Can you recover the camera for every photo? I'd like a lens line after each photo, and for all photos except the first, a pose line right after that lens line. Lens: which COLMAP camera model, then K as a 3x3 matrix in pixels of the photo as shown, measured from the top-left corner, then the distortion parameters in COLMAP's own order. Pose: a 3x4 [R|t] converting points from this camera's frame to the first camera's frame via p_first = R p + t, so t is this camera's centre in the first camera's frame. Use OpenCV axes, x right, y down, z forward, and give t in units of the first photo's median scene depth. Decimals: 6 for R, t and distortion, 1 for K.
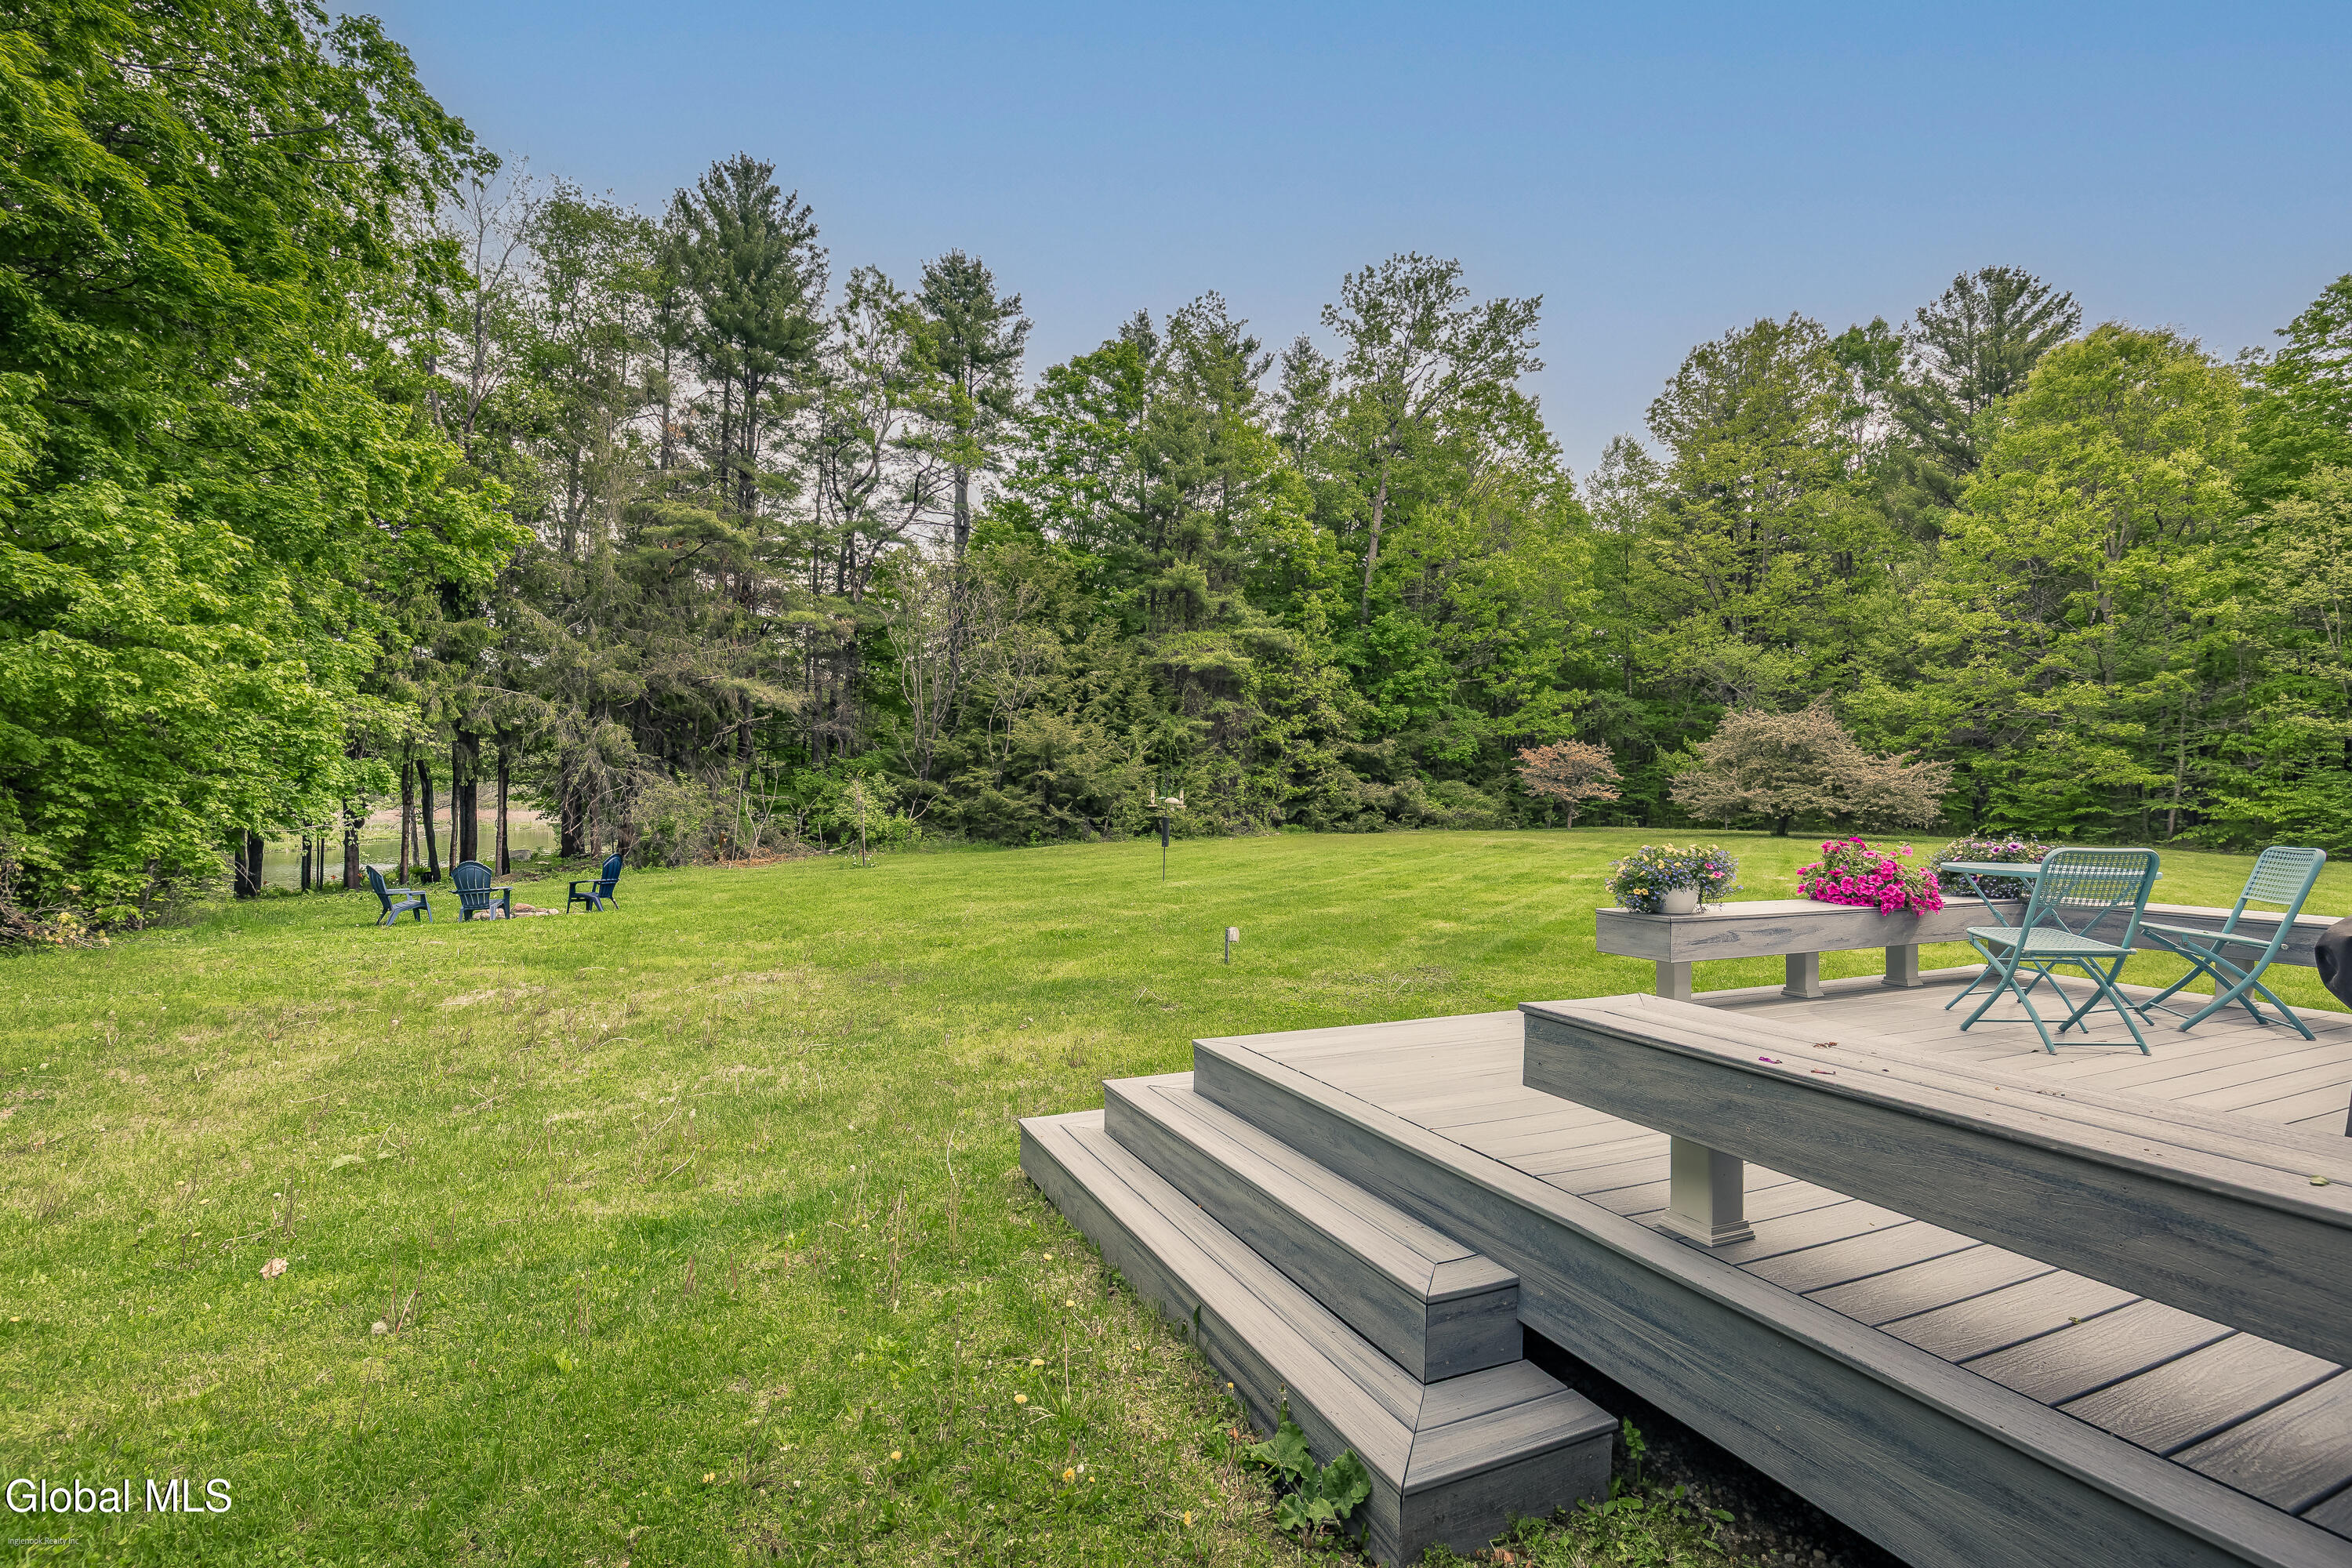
lens RADIAL K [[1068.4, 0, 1126.3], [0, 1068.4, 785.9], [0, 0, 1]] dist [0.001785, -0.000715]
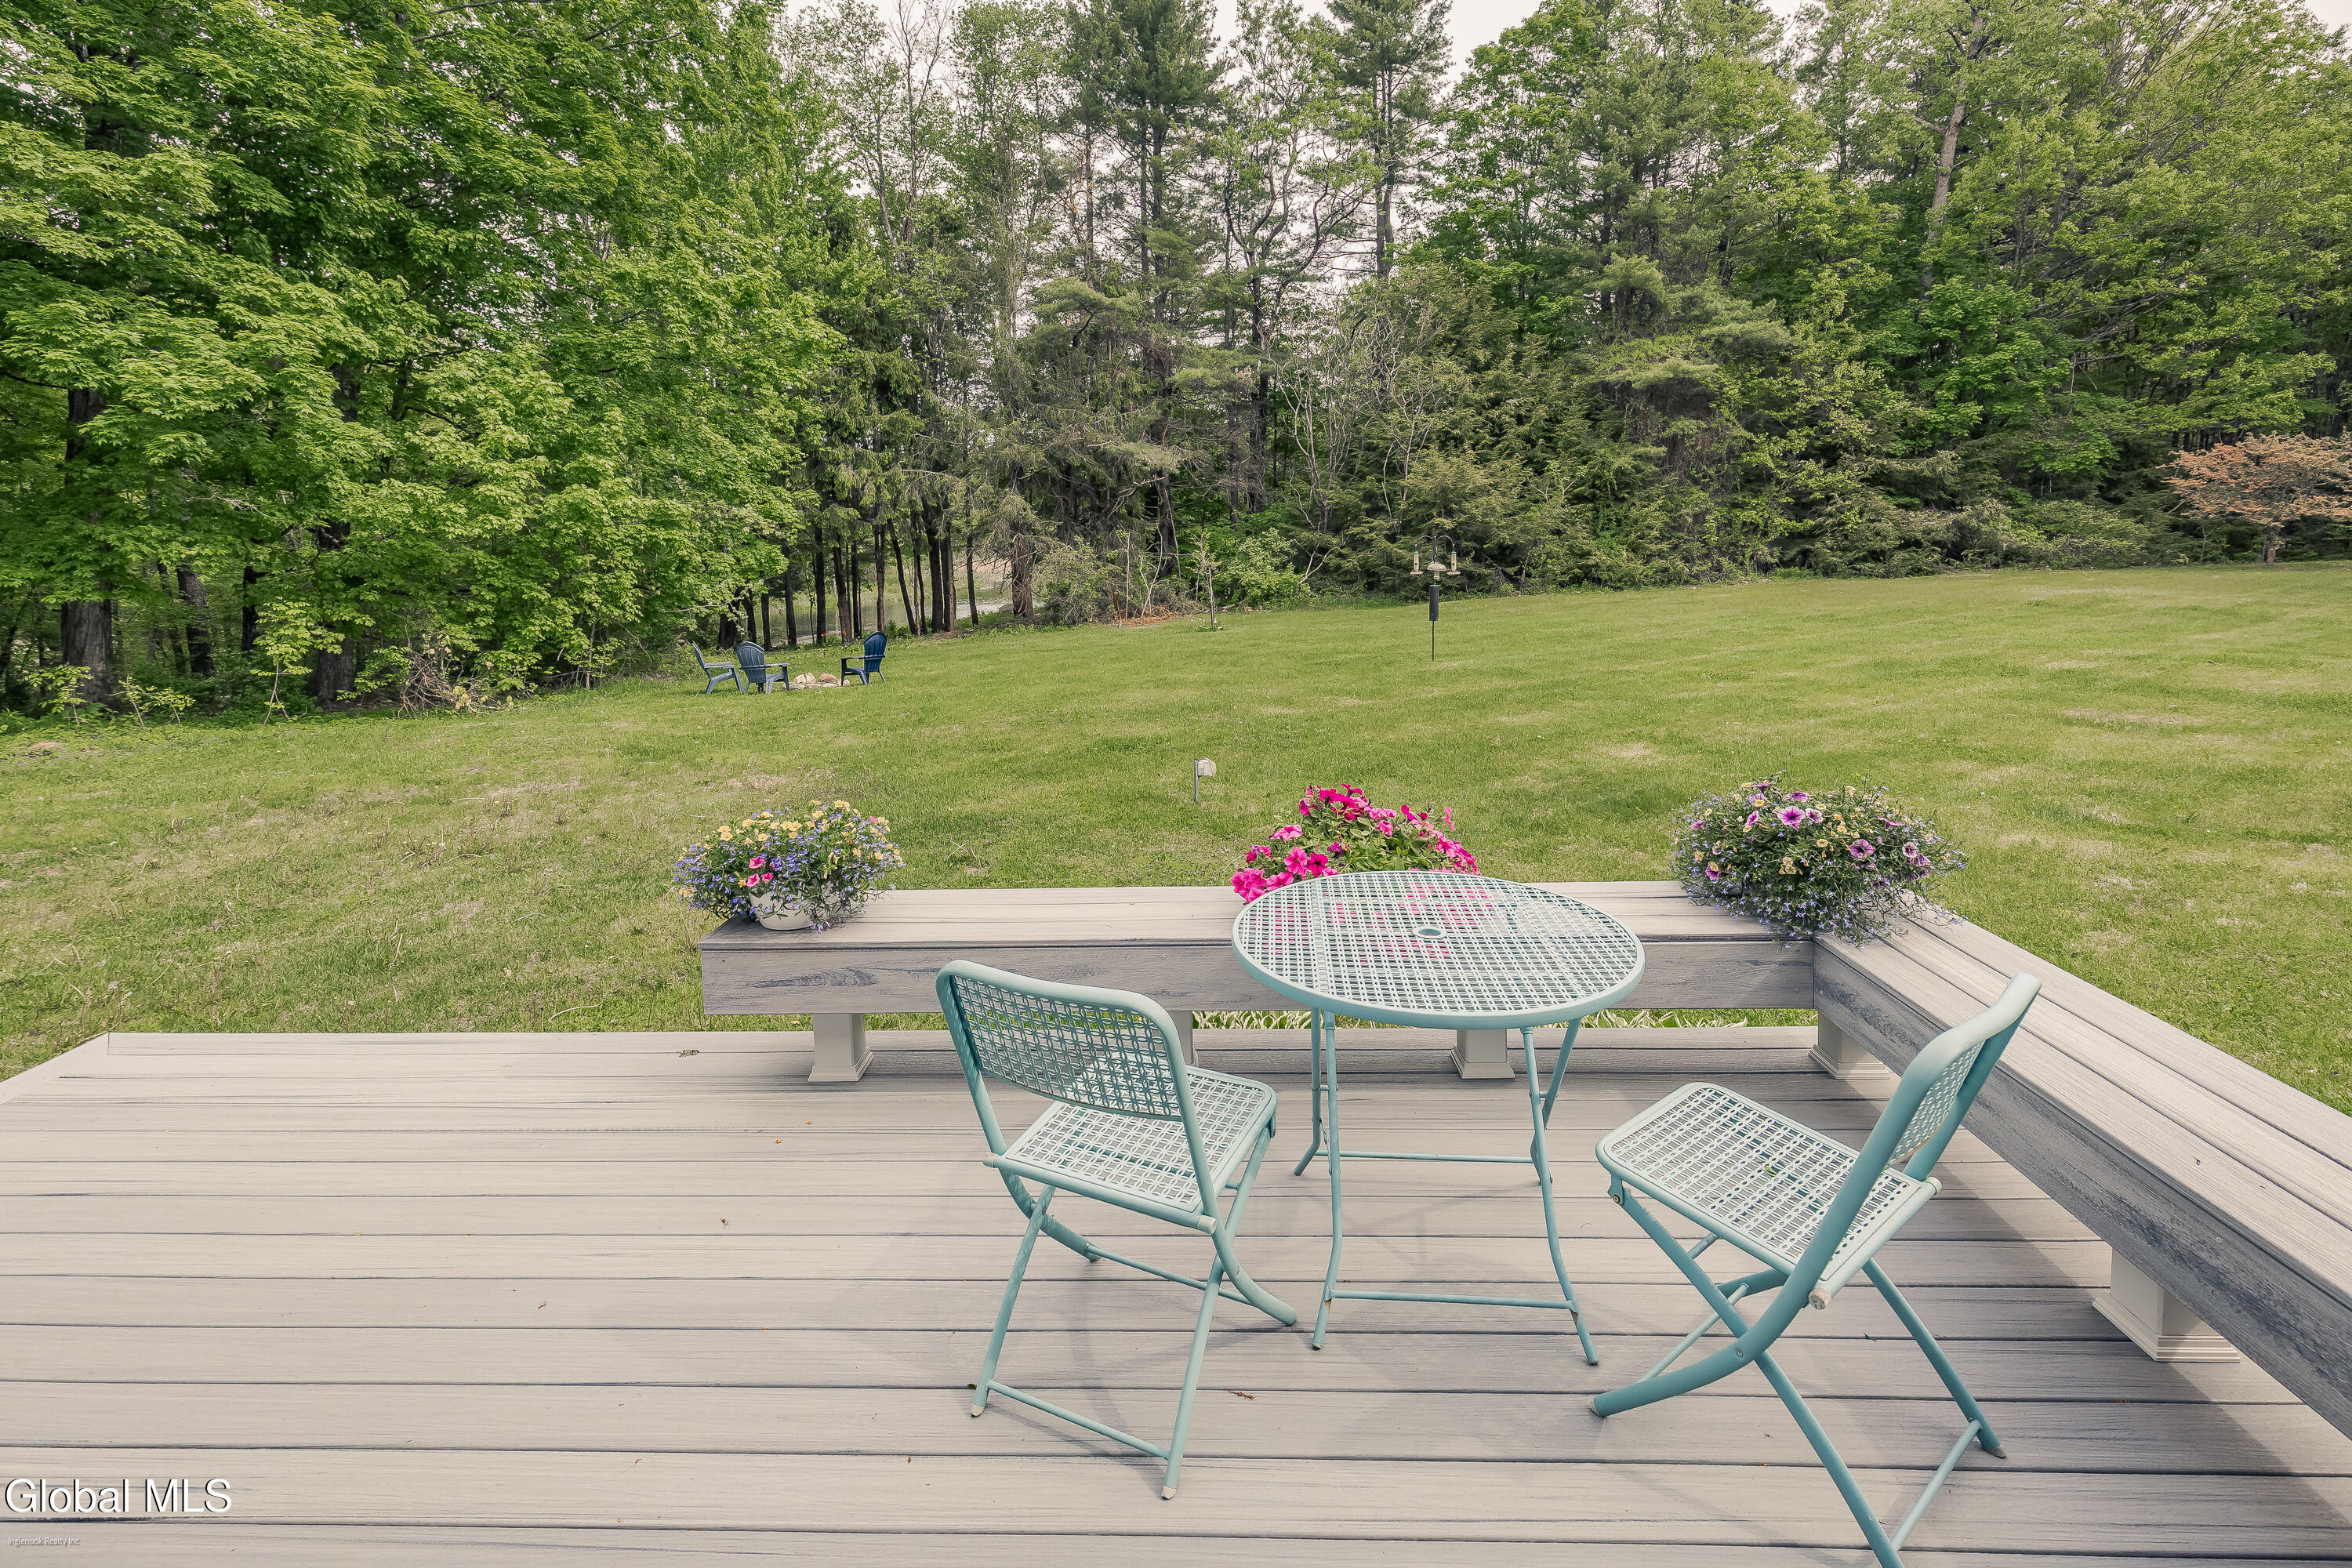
lens RADIAL K [[1068.4, 0, 1120.7], [0, 1068.4, 628.3], [0, 0, 1]] dist [0.001785, -0.000715]
pose [[0.883073, 0.003003, -0.469225, 0.091159], [0.041825, 0.995495, 0.085086, -0.008102], [0.467367, -0.094762, 0.878970, 0.056303]]
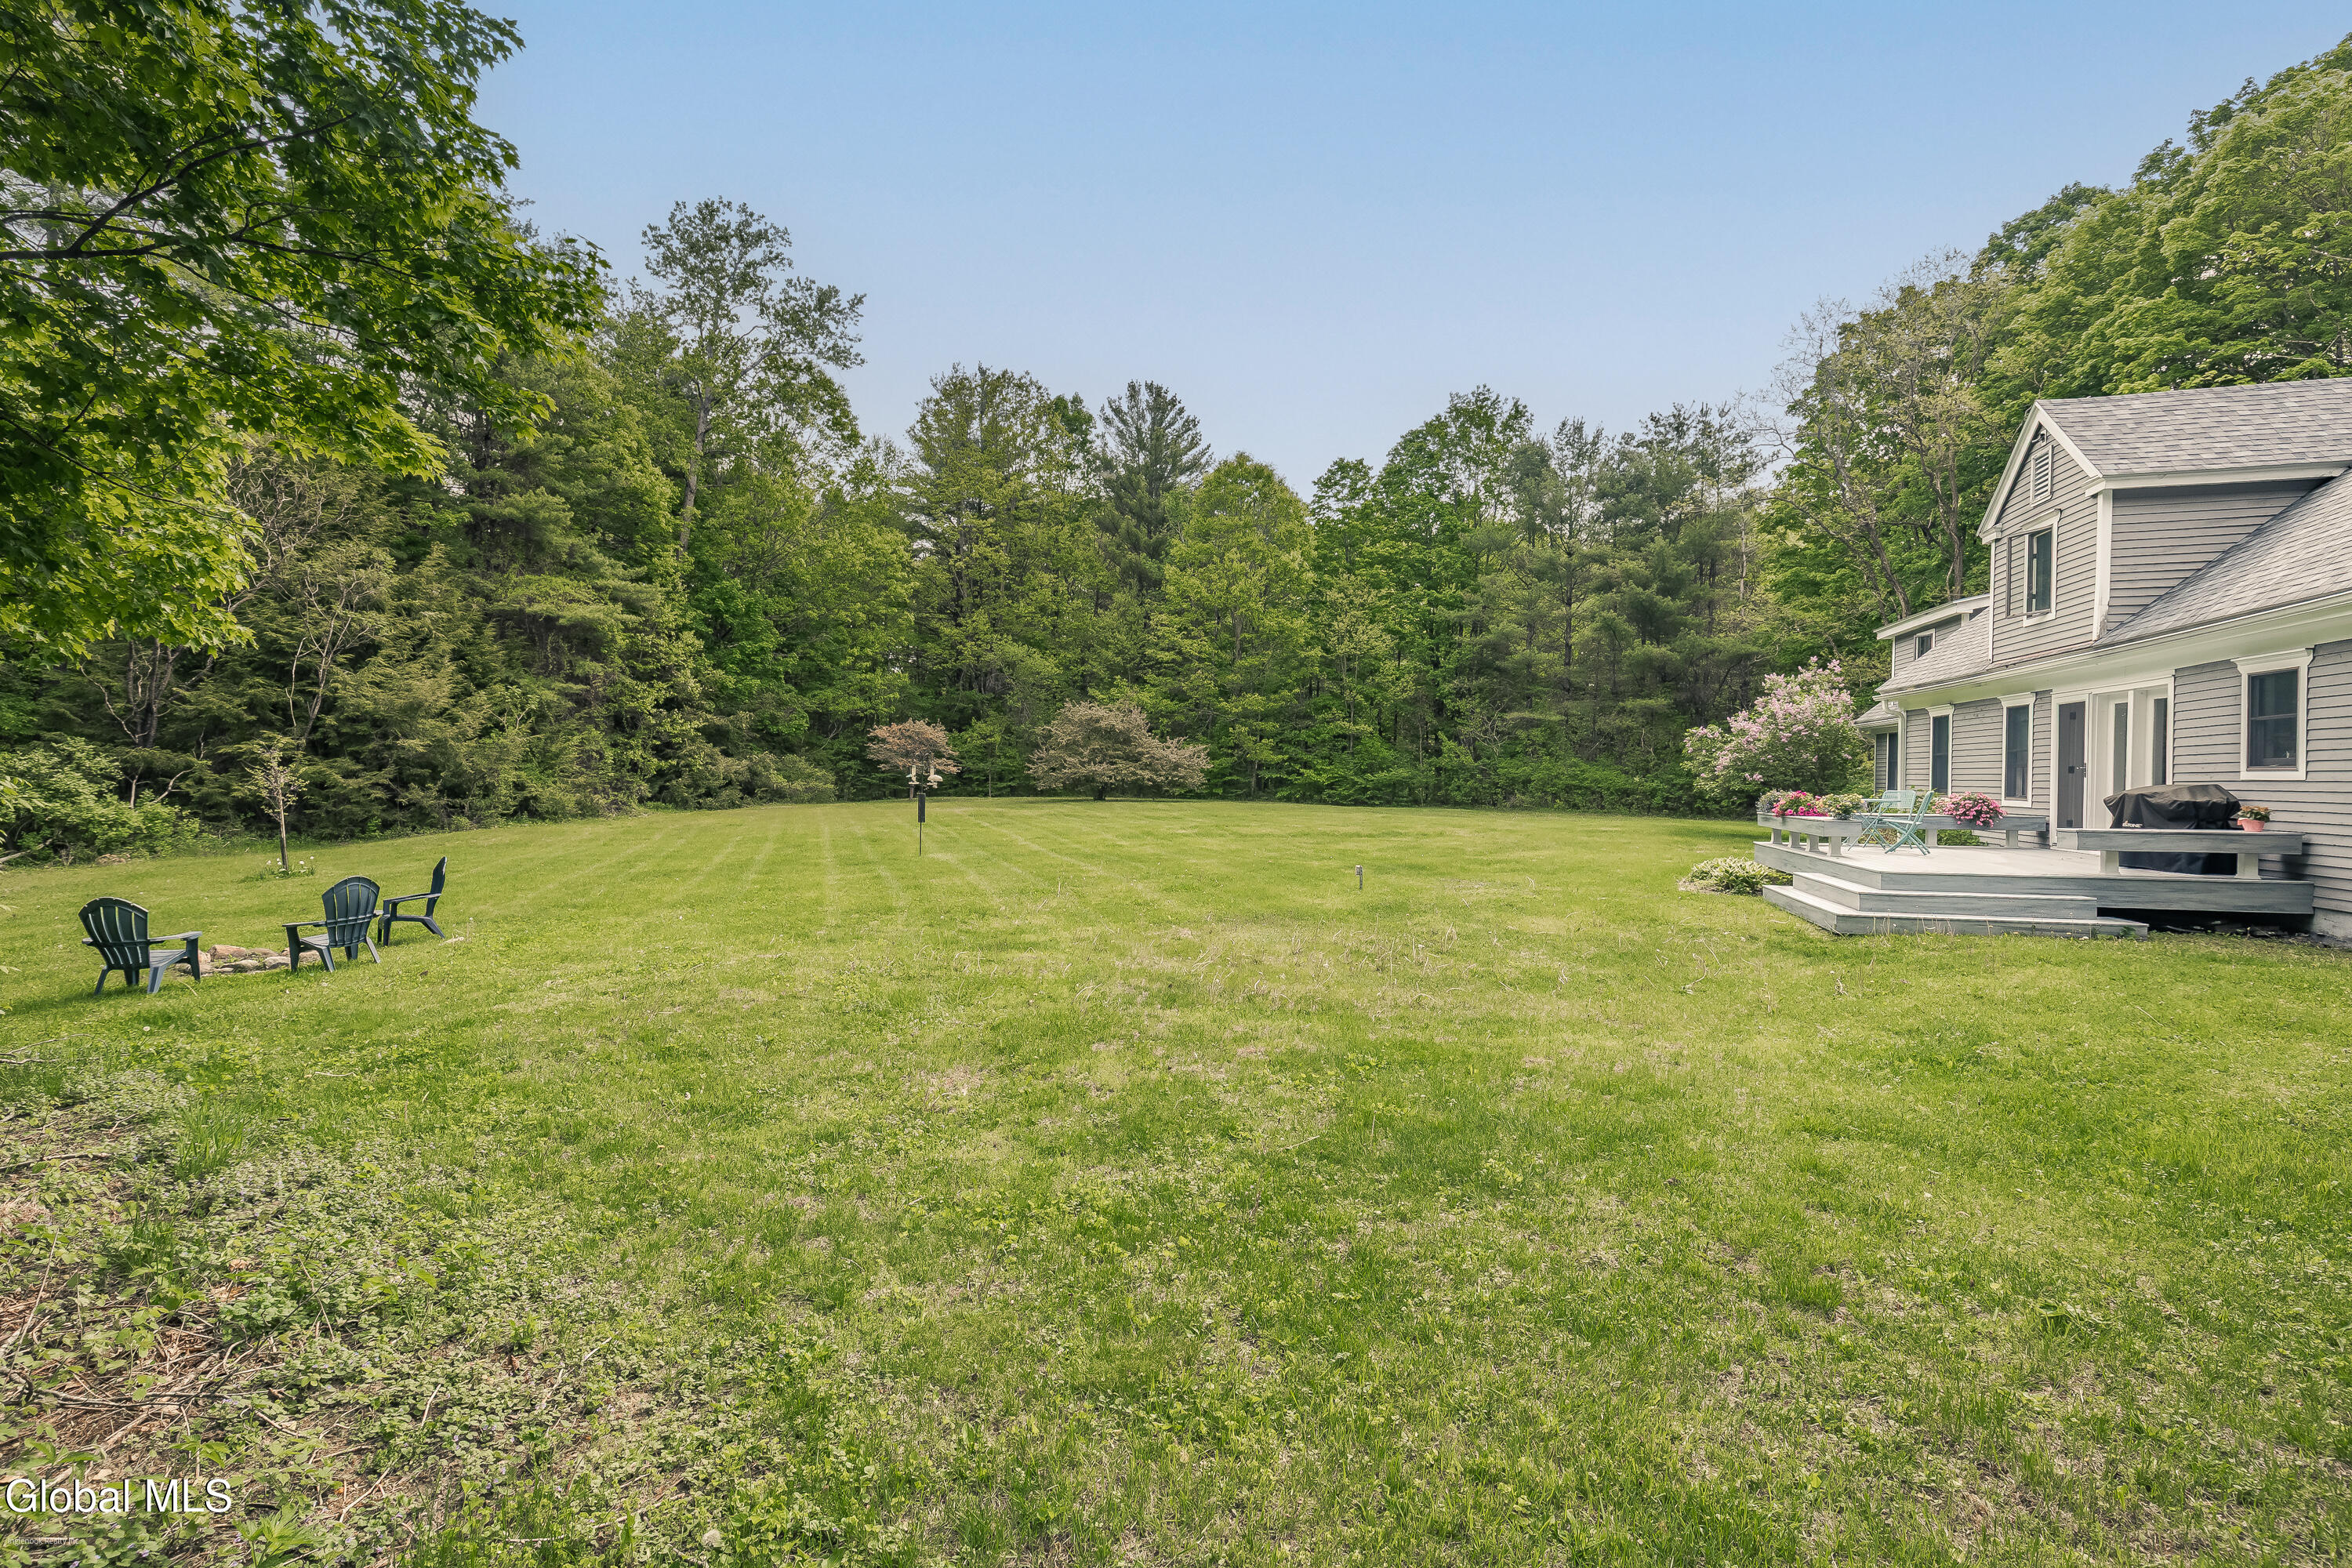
lens RADIAL K [[1068.4, 0, 1213.4], [0, 1068.4, 805.0], [0, 0, 1]] dist [0.001785, -0.000715]
pose [[0.646221, -0.028613, 0.762613, -0.238930], [-0.005176, 0.999110, 0.041872, -0.001940], [-0.763132, -0.031006, 0.645498, 0.046203]]
